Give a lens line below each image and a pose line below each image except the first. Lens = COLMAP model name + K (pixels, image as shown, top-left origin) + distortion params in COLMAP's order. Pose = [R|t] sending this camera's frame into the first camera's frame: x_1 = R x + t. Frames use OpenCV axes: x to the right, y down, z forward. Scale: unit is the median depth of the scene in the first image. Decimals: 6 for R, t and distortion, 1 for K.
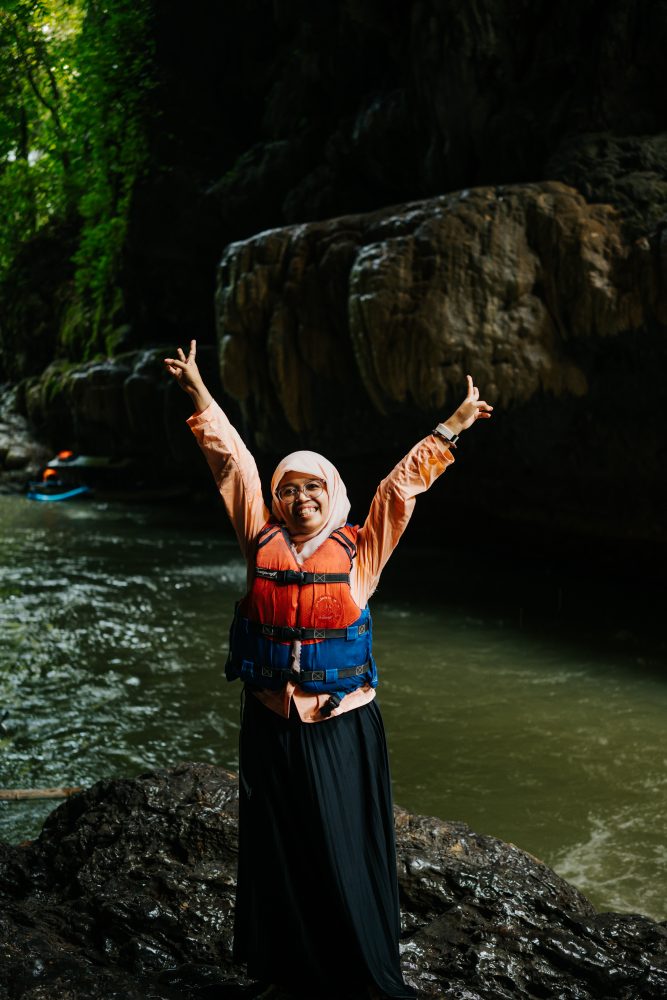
lens RADIAL K [[957.8, 0, 333.5], [0, 957.8, 500.0], [0, 0, 1]] dist [0.001004, 0.009781]
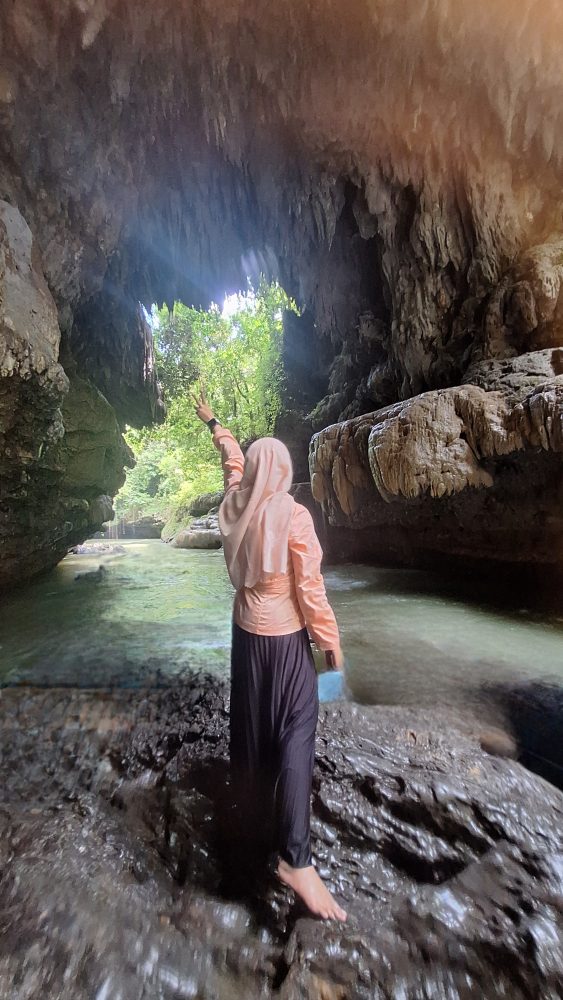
lens RADIAL K [[397.6, 0, 284.7], [0, 397.6, 503.5], [0, 0, 1]] dist [0.000677, 0.000135]
pose [[0.979421, -0.041490, -0.197516, 0.003219], [0.015192, 0.991021, -0.132840, 0.025323], [0.201254, 0.127105, 0.971257, 0.105921]]
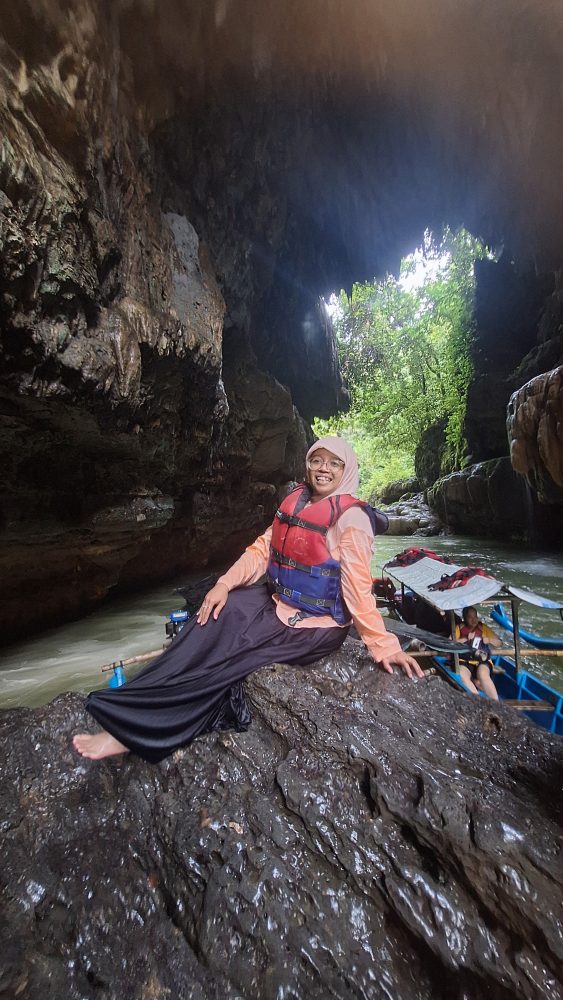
lens RADIAL K [[397.6, 0, 284.7], [0, 397.6, 503.5], [0, 0, 1]] dist [0.000677, 0.000135]
pose [[0.772199, -0.060427, -0.632501, 0.031419], [-0.013477, 0.993686, -0.111387, 0.050766], [0.635238, 0.094537, 0.766509, 0.163011]]
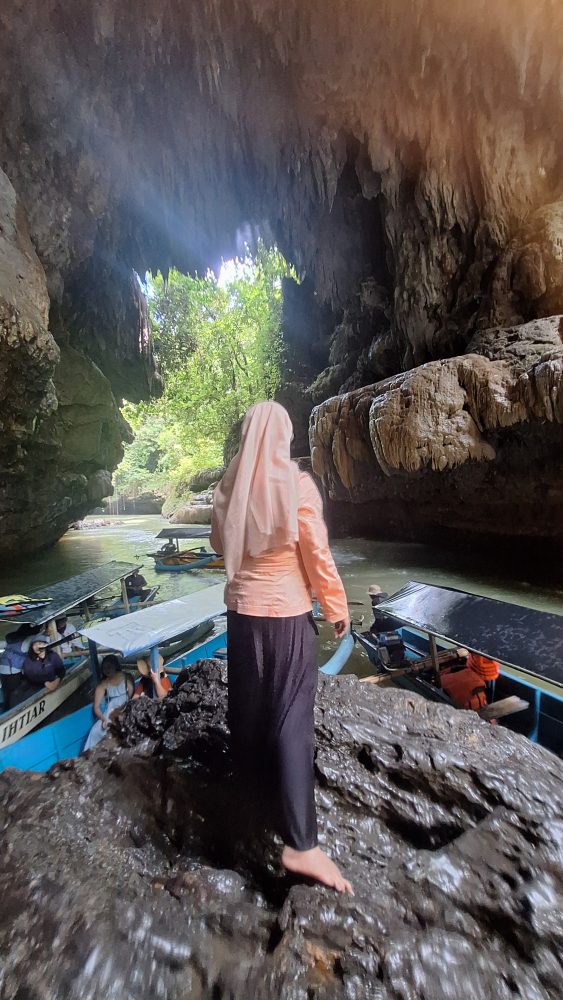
lens RADIAL K [[397.6, 0, 284.7], [0, 397.6, 503.5], [0, 0, 1]] dist [0.000677, 0.000135]
pose [[0.979093, -0.033452, -0.200646, 0.003383], [0.019502, 0.997278, -0.071108, 0.027161], [0.202478, 0.065708, 0.977080, 0.111331]]
